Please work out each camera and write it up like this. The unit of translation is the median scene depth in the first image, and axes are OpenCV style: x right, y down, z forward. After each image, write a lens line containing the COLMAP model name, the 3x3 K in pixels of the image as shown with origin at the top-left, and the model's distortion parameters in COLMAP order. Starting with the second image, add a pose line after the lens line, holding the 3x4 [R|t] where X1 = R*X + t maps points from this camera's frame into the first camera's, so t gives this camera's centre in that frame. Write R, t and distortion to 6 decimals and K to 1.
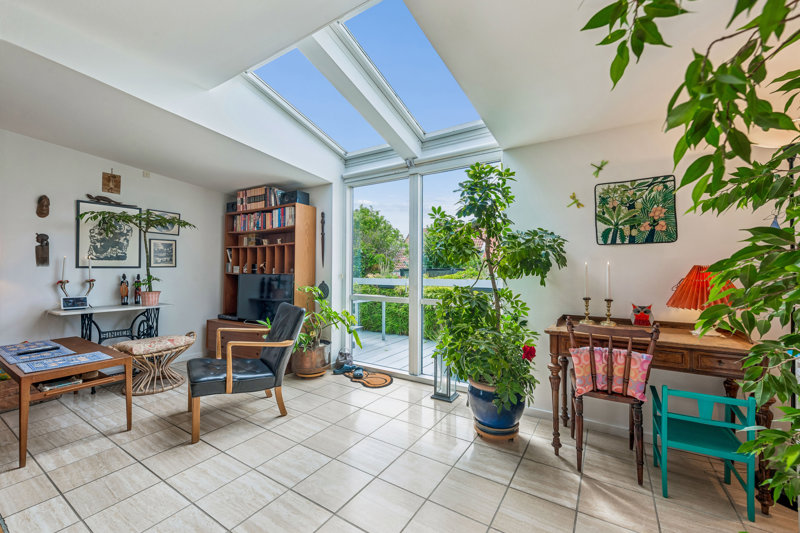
lens RADIAL K [[323.2, 0, 404.5], [0, 323.2, 265.3], [0, 0, 1]] dist [0.019100, -0.006216]
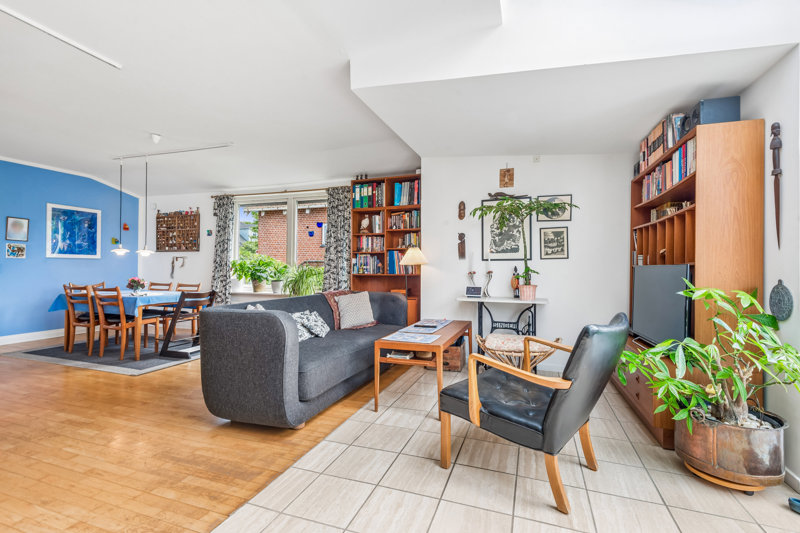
lens RADIAL K [[359.5, 0, 402.1], [0, 359.5, 264.8], [0, 0, 1]] dist [0.010432, -0.000179]
pose [[0.211214, -0.013518, -0.977346, 0.152913], [0.012853, 0.999856, -0.011052, 0.034152], [0.977355, -0.010228, 0.211357, 0.501086]]
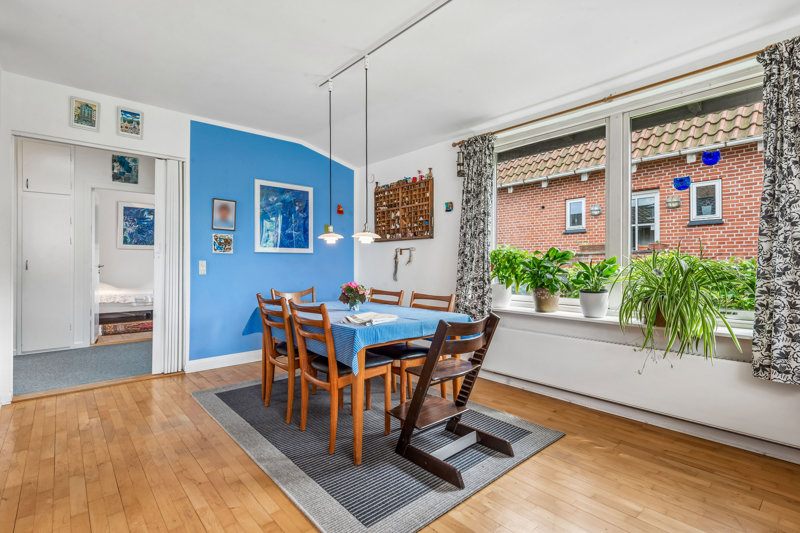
lens RADIAL K [[380.8, 0, 400.0], [0, 380.8, 266.5], [0, 0, 1]] dist [0.000275, -0.000308]
pose [[-0.289757, 0.000120, -0.957100, -0.783918], [0.016508, 0.999852, -0.004872, 0.024115], [0.956958, -0.017212, -0.289716, 0.077254]]
